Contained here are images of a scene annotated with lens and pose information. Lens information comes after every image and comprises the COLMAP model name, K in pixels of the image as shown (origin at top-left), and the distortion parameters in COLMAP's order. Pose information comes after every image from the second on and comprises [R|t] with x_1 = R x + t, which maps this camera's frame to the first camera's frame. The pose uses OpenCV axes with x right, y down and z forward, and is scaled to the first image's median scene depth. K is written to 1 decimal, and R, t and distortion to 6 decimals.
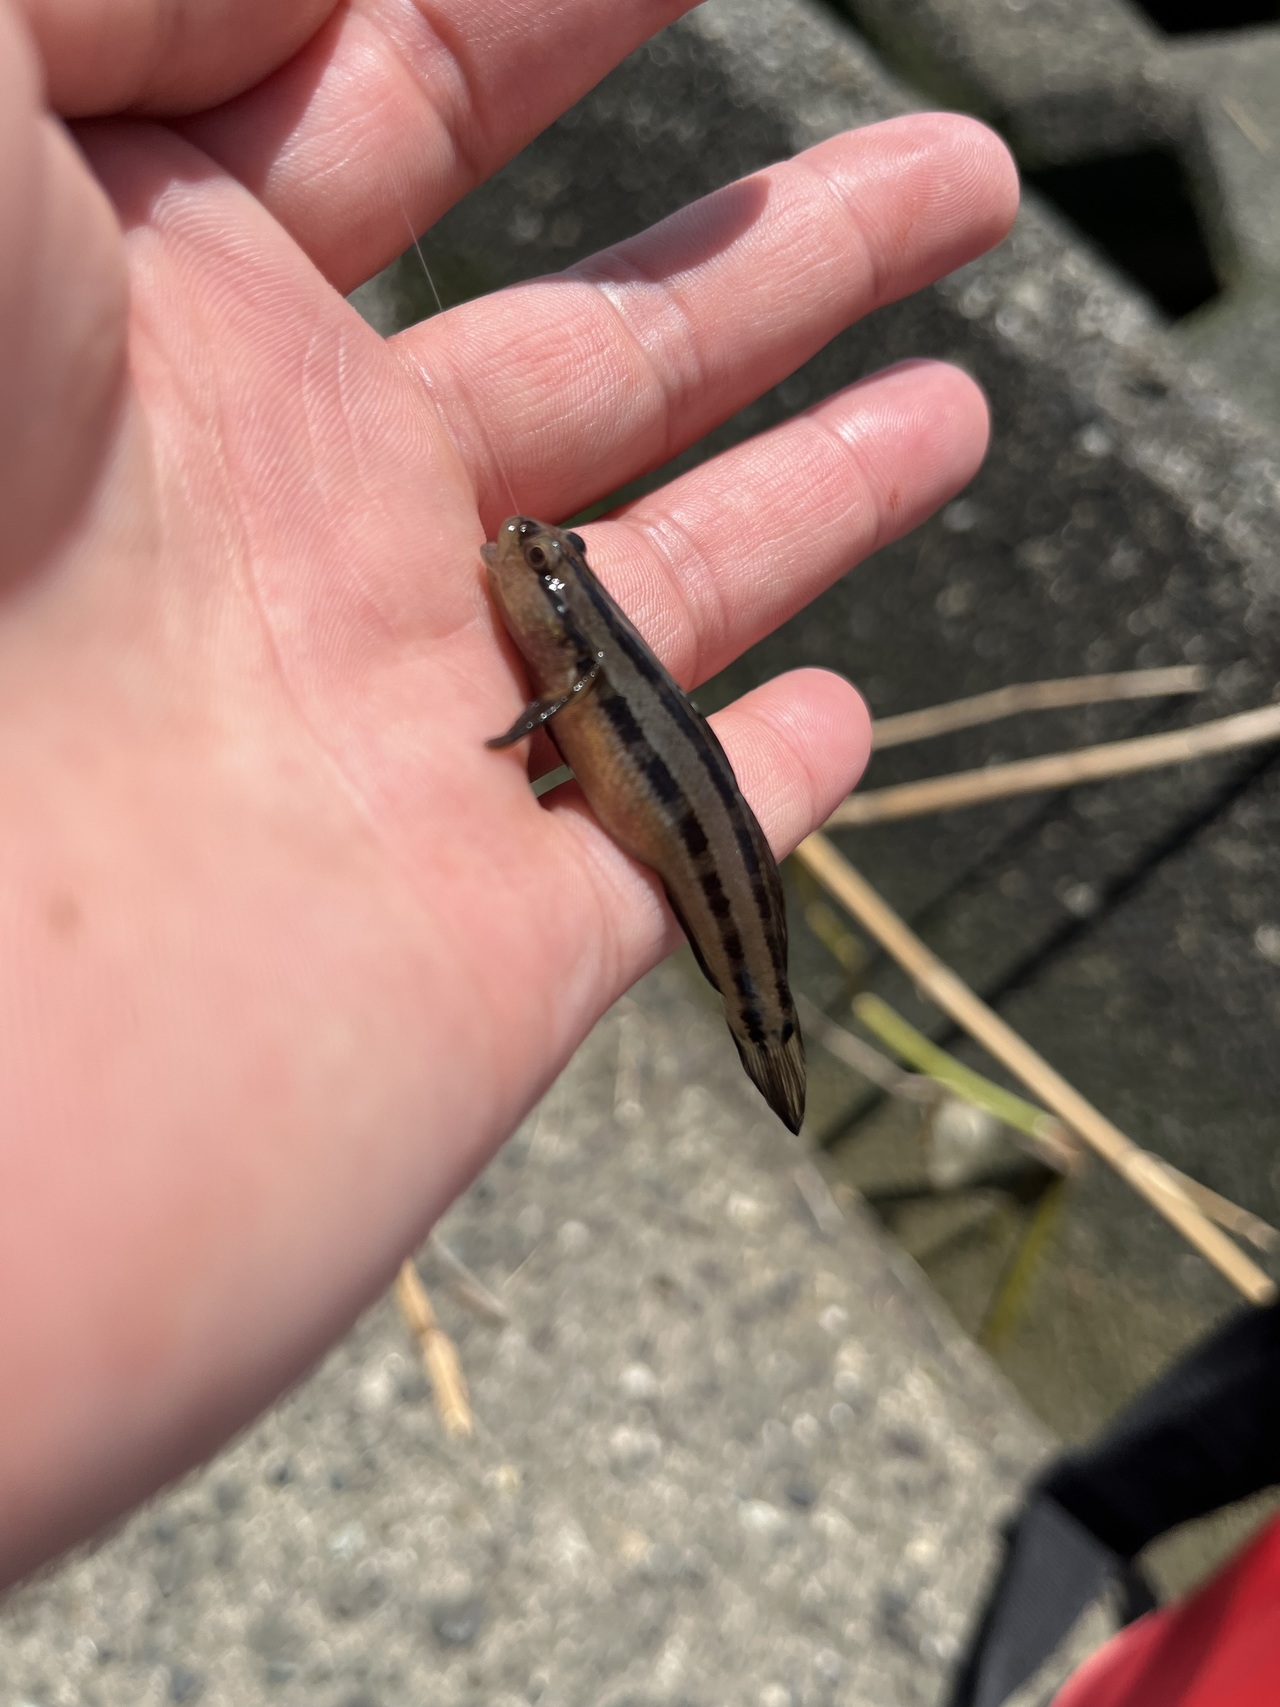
lens RADIAL K [[1317.0, 0, 645.7], [0, 1317.0, 855.5], [0, 0, 1]] dist [-0.020723, -0.030480]
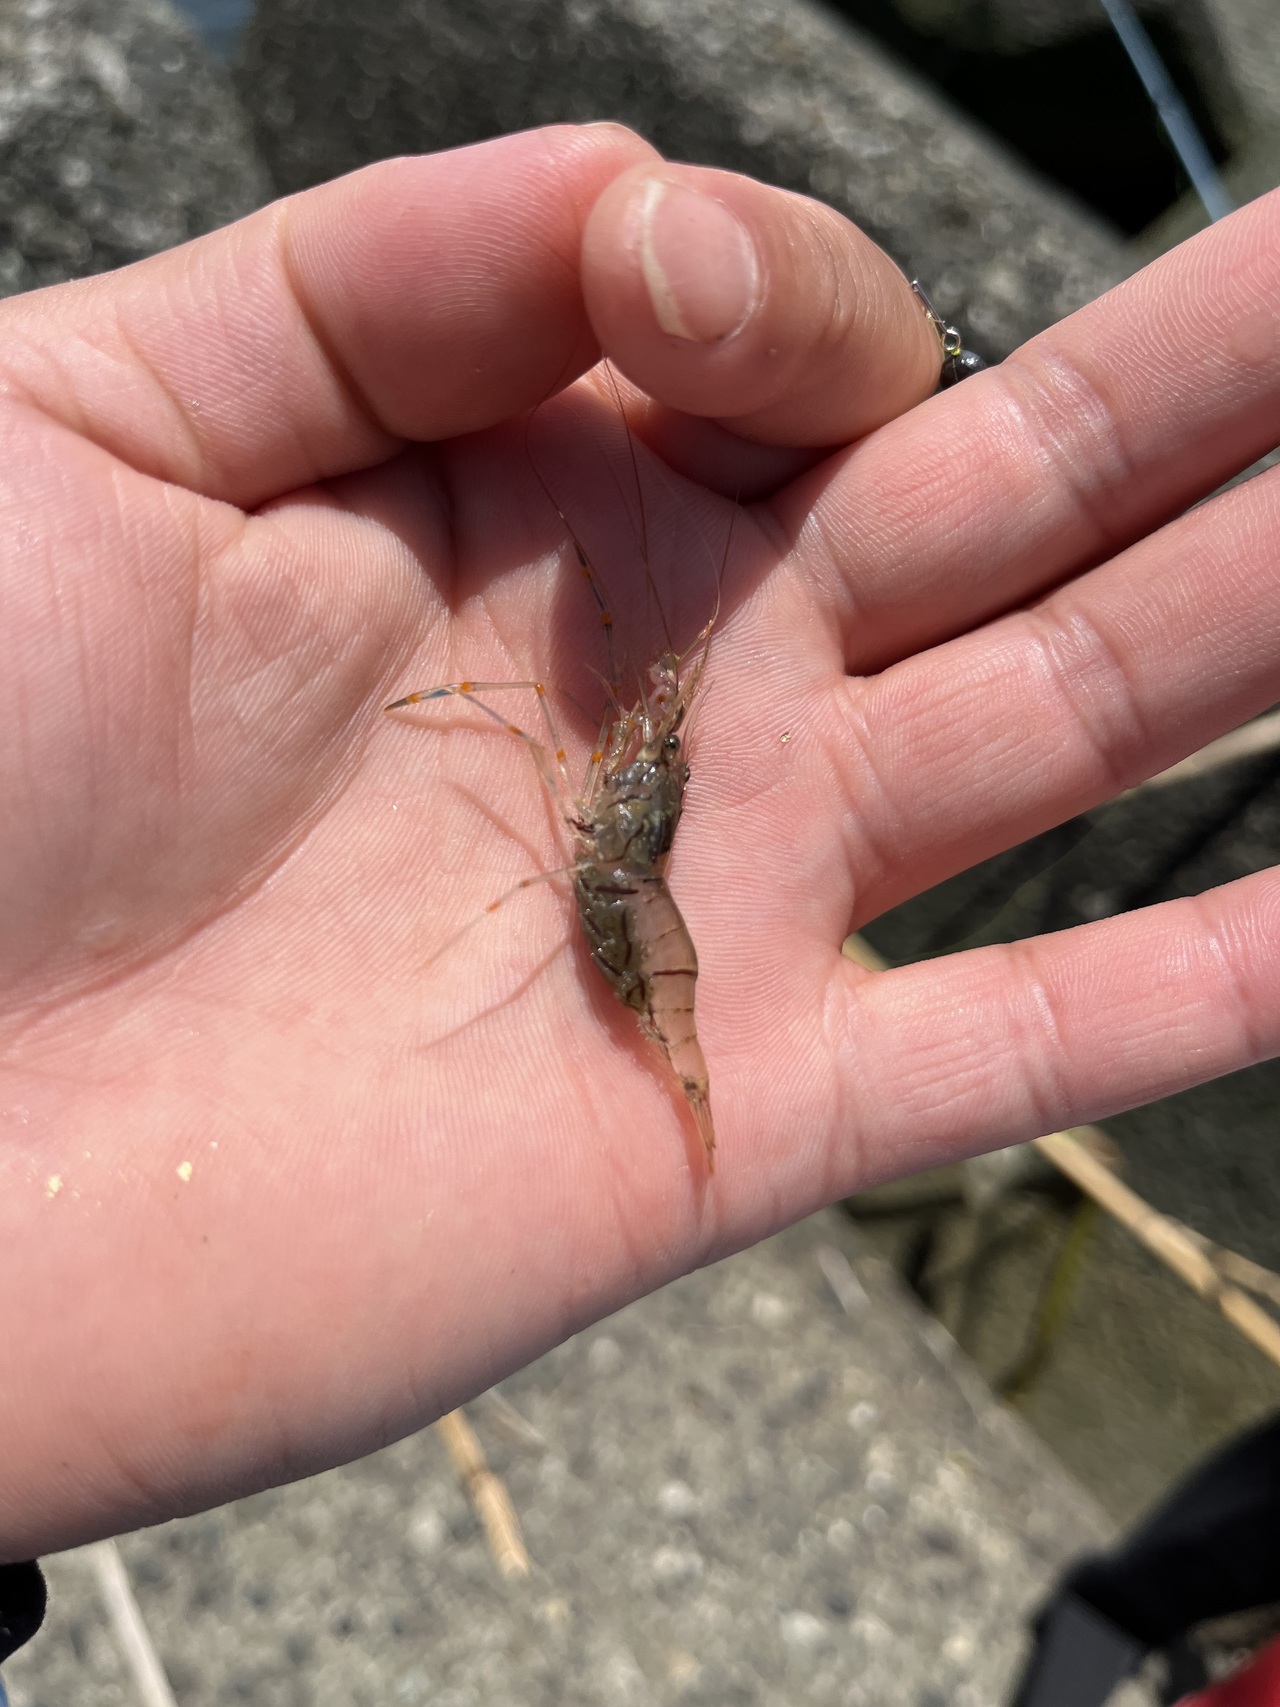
lens RADIAL K [[1317.0, 0, 641.4], [0, 1317.0, 854.2], [0, 0, 1]] dist [-0.020723, -0.030480]
pose [[0.994655, -0.092313, -0.046262, 0.058694], [0.095742, 0.992316, 0.078376, -0.180481], [0.038671, -0.082386, 0.995850, 0.007621]]
